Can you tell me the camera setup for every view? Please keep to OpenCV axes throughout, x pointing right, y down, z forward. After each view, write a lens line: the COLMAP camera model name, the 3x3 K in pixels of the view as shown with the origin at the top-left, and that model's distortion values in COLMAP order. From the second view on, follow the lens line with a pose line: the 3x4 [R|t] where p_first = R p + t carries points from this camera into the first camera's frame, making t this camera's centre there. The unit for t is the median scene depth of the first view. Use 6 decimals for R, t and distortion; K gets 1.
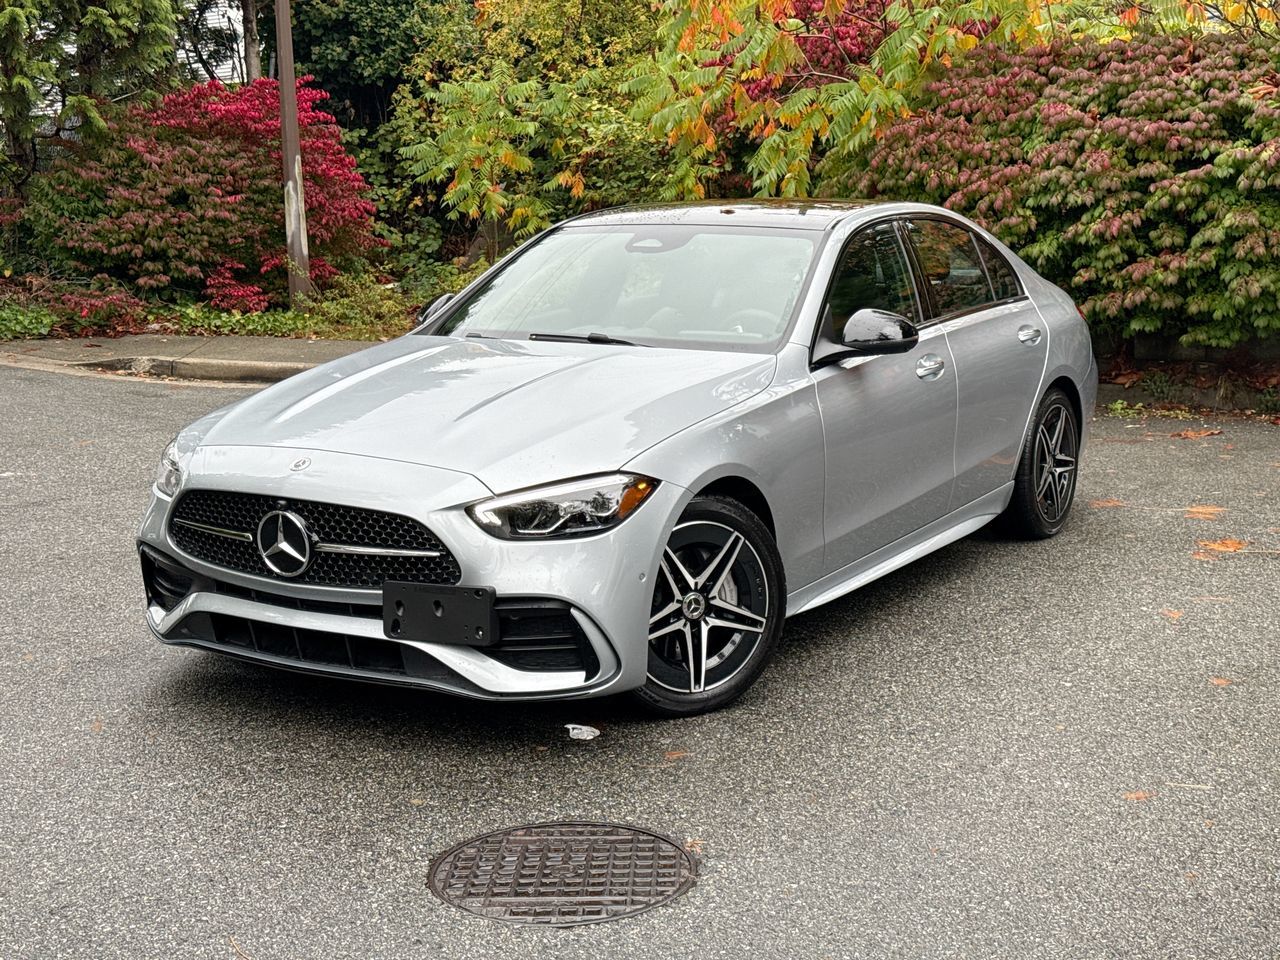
lens RADIAL K [[1795.5, 0, 660.4], [0, 1795.5, 481.0], [0, 0, 1]] dist [0.205070, -0.359250]
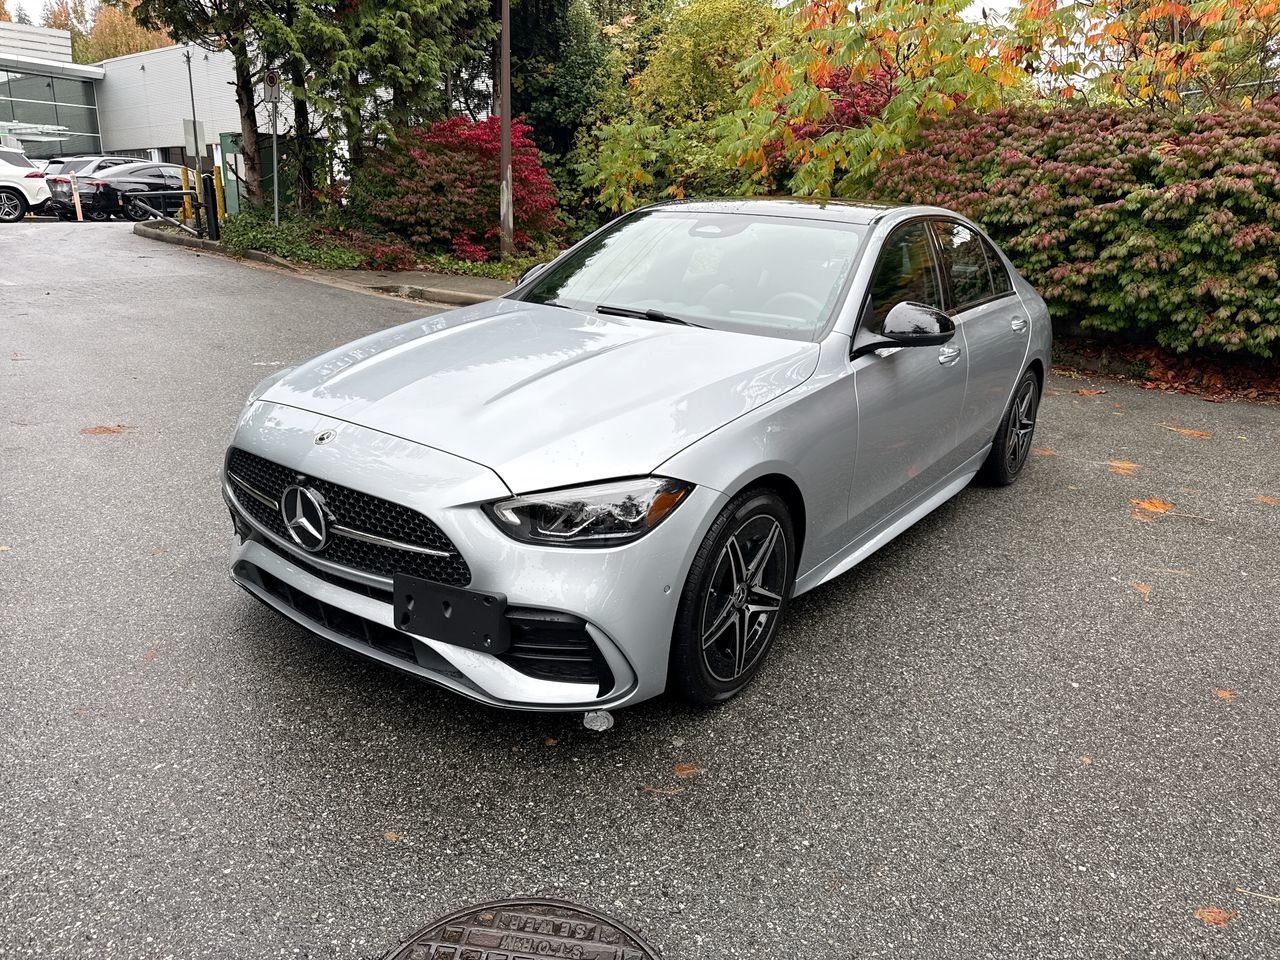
lens RADIAL K [[917.8, 0, 637.3], [0, 917.8, 478.6], [0, 0, 1]] dist [0.052822, -0.064644]
pose [[0.993599, 0.082612, -0.077045, 0.002843], [-0.071846, 0.988463, 0.133338, -0.027954], [0.087171, -0.126949, 0.988071, 0.223395]]
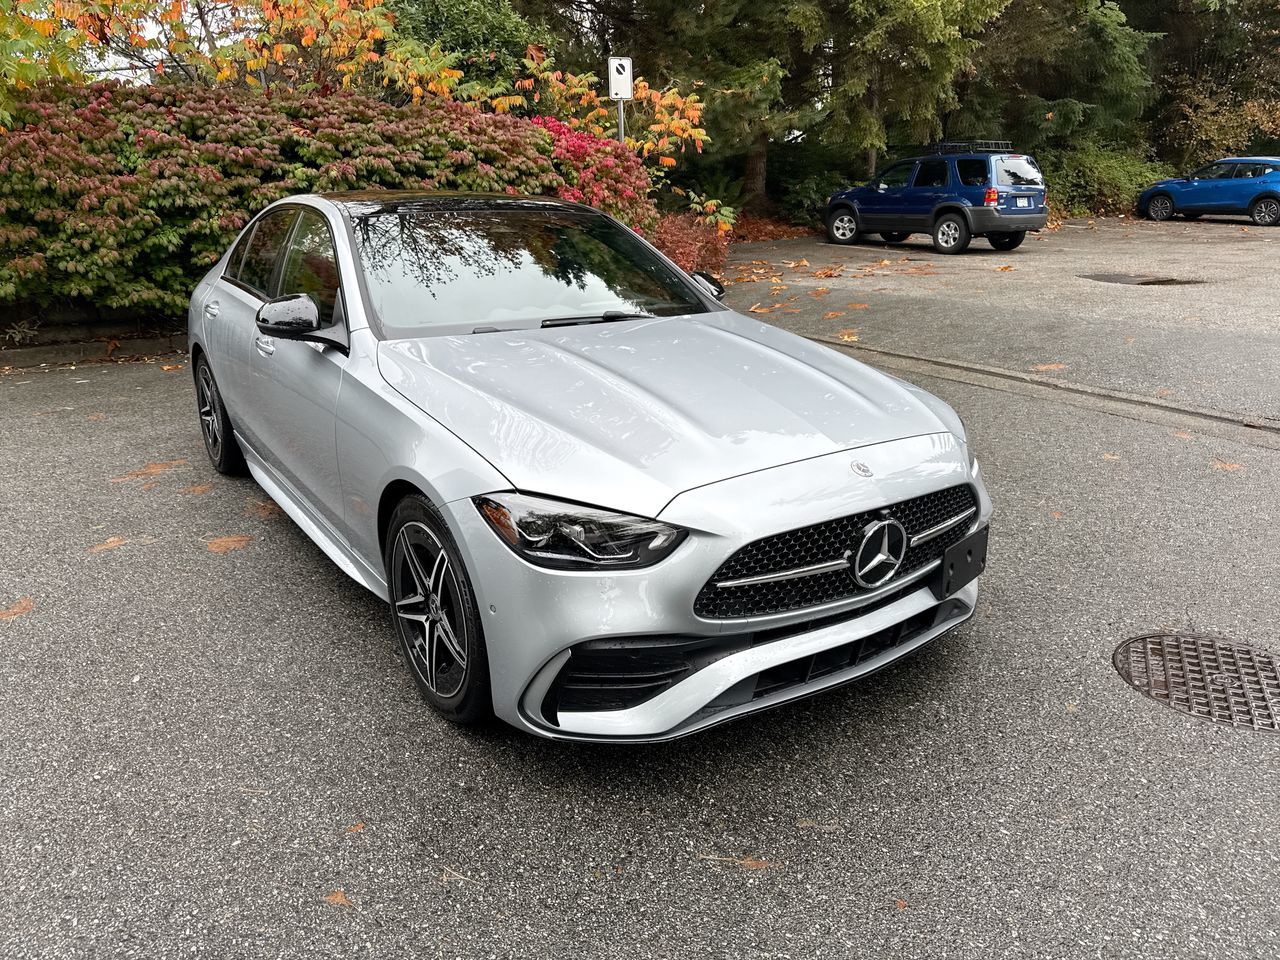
lens RADIAL K [[907.7, 0, 633.8], [0, 907.7, 478.7], [0, 0, 1]] dist [0.024875, -0.029250]
pose [[0.421824, -0.262085, 0.867972, -0.283577], [0.147435, 0.964397, 0.219549, -0.053459], [-0.894610, 0.035358, 0.445446, 0.390957]]
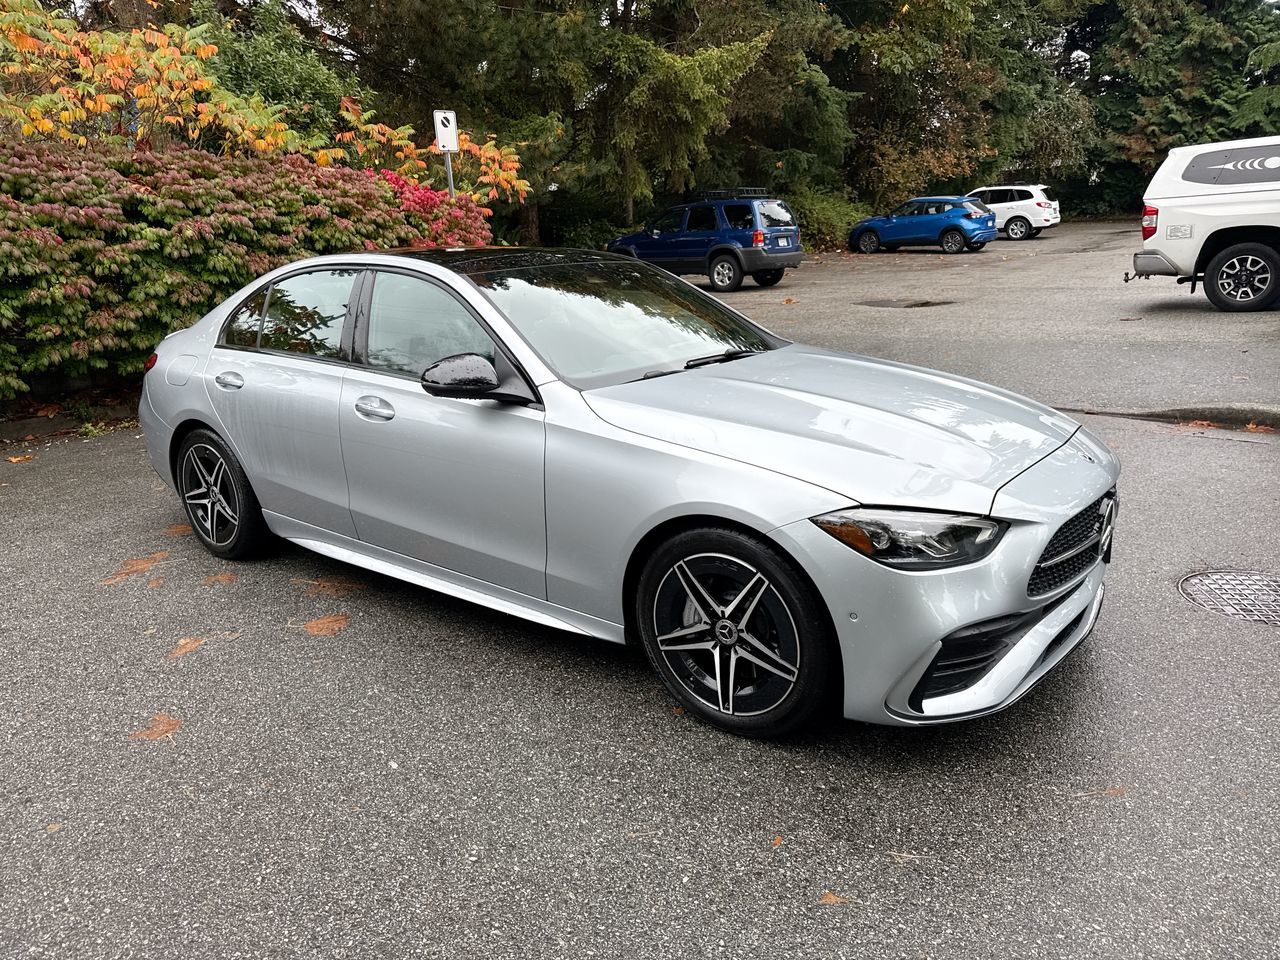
lens RADIAL K [[914.2, 0, 640.0], [0, 914.2, 480.0], [0, 0, 1]] dist [0.007571, -0.009806]
pose [[0.126953, -0.250499, 0.959757, -0.337425], [0.194850, 0.955031, 0.223491, -0.076029], [-0.972582, 0.158636, 0.170054, 0.511416]]
